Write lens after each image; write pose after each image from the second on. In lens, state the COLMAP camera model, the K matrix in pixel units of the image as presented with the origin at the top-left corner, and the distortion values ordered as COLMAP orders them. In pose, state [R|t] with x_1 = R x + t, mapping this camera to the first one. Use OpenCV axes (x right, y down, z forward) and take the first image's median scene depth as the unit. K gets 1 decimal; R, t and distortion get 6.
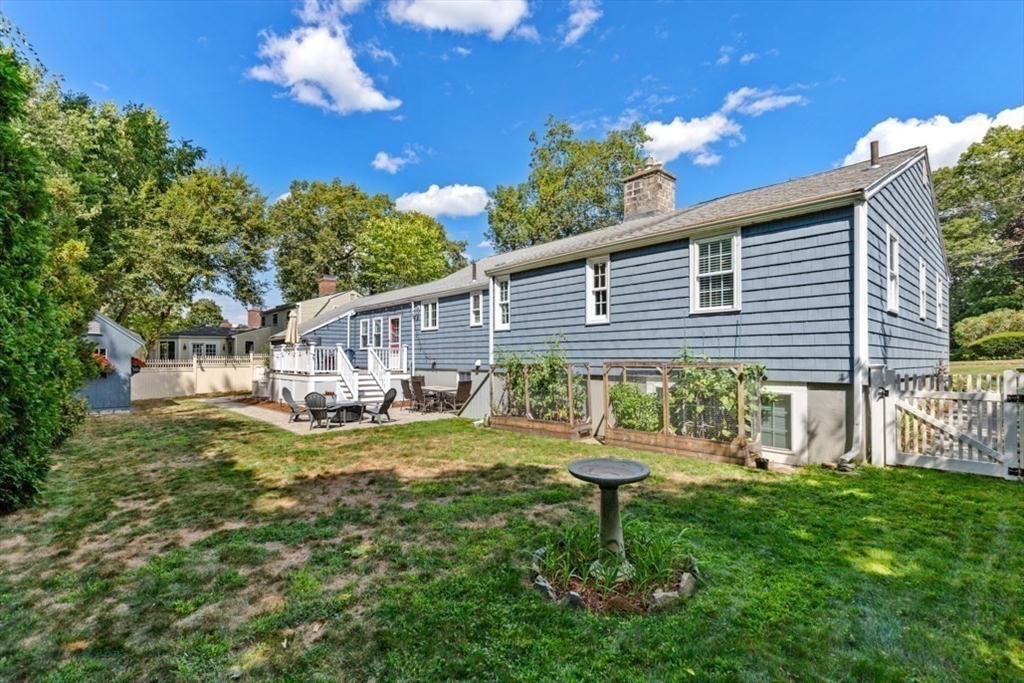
lens RADIAL K [[466.8, 0, 509.6], [0, 466.8, 352.4], [0, 0, 1]] dist [0.002701, 0.000445]
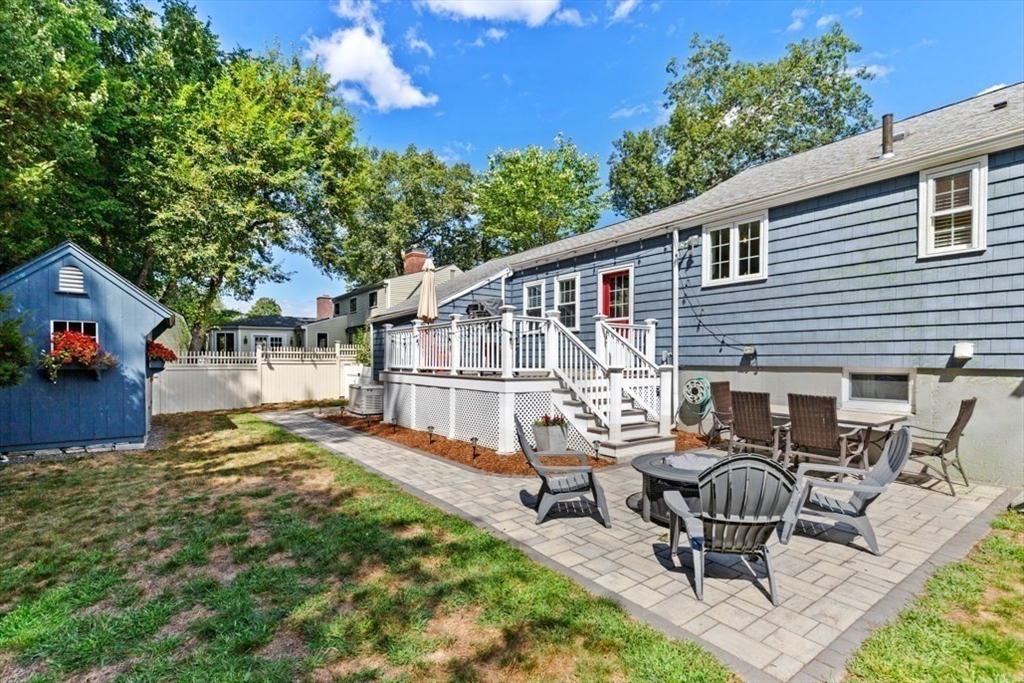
lens RADIAL K [[479.7, 0, 504.7], [0, 479.7, 363.9], [0, 0, 1]] dist [0.012713, -0.000156]
pose [[0.994172, 0.003709, -0.107738, -0.290407], [-0.001347, 0.999757, 0.021987, 0.018535], [0.107794, -0.021714, 0.993936, 0.412407]]
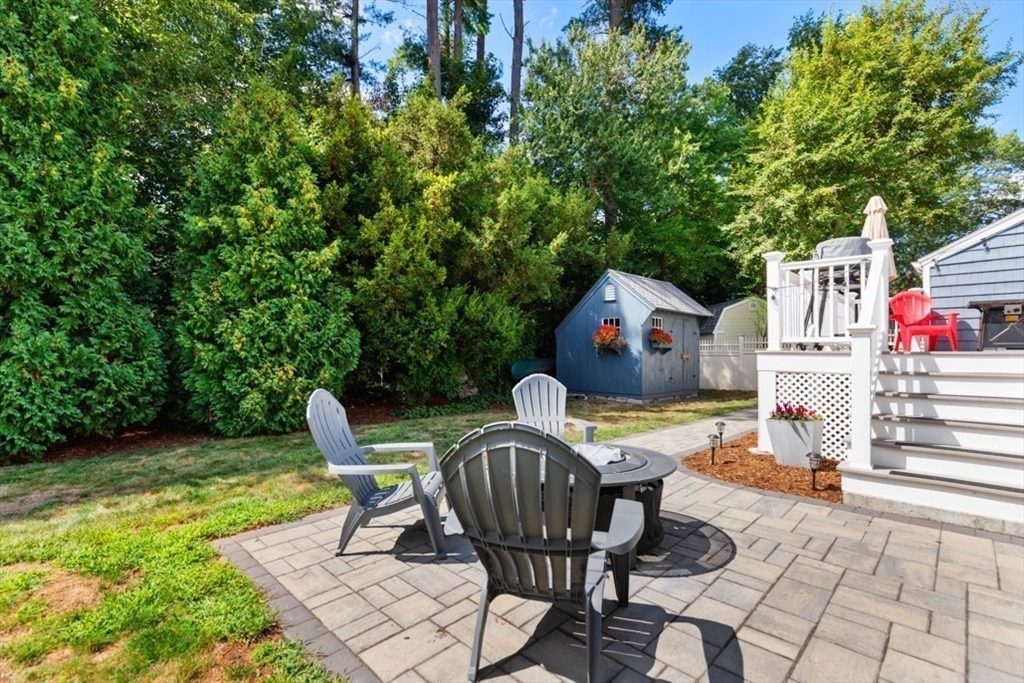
lens RADIAL K [[455.6, 0, 510.6], [0, 455.6, 345.0], [0, 0, 1]] dist [0.003360, 0.000015]
pose [[0.057029, -0.013693, -0.998279, -0.083541], [0.011233, 0.999851, -0.013073, 0.035549], [0.998309, -0.010468, 0.057174, 0.611432]]
